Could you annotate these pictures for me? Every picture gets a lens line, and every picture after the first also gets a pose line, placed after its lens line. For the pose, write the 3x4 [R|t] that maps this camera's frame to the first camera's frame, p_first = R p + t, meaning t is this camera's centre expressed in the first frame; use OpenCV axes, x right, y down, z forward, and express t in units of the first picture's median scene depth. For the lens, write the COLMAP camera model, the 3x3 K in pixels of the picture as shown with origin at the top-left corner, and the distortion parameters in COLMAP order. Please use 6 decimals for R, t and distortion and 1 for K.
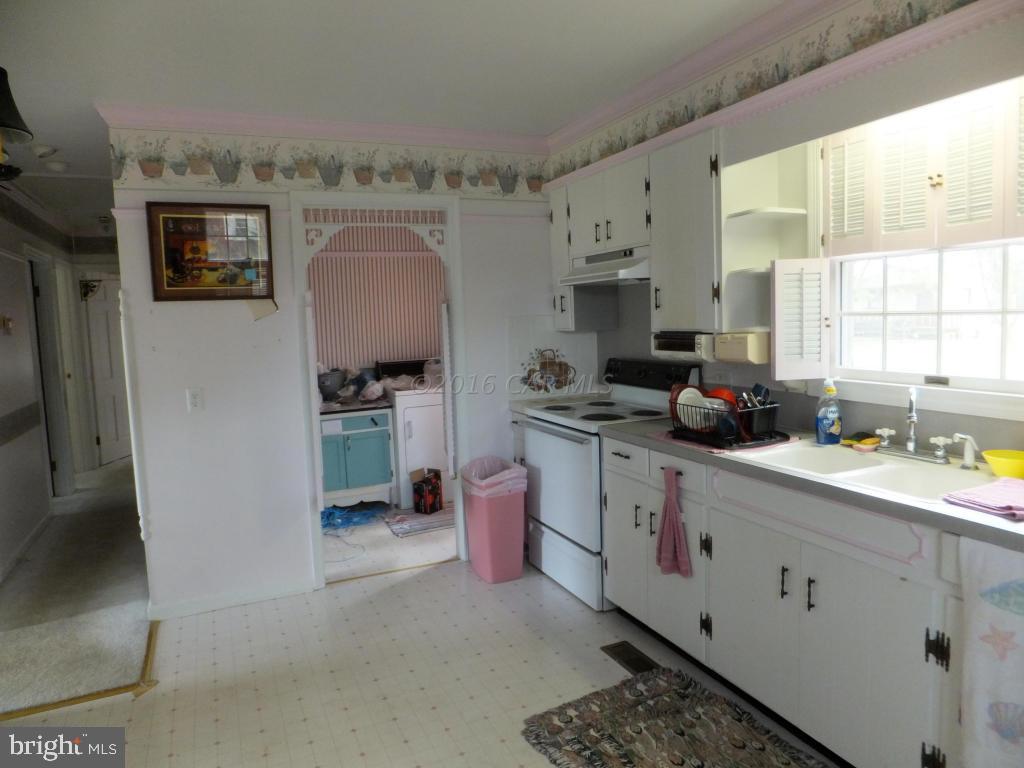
lens RADIAL K [[685.5, 0, 513.9], [0, 685.5, 377.3], [0, 0, 1]] dist [-0.039730, 0.001641]
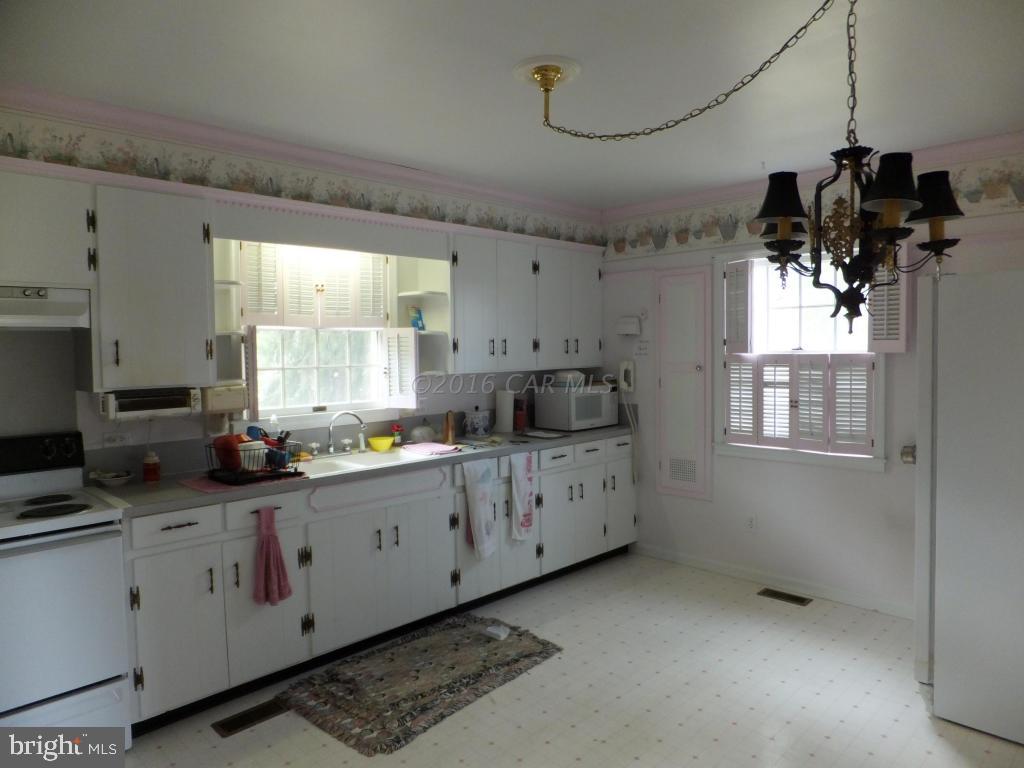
lens RADIAL K [[685.5, 0, 513.4], [0, 685.5, 385.1], [0, 0, 1]] dist [-0.039730, 0.001641]
pose [[-0.382432, -0.003027, 0.923979, -0.981807], [0.115103, 0.992049, 0.050891, -0.075486], [-0.916786, 0.125815, -0.379043, 1.086602]]
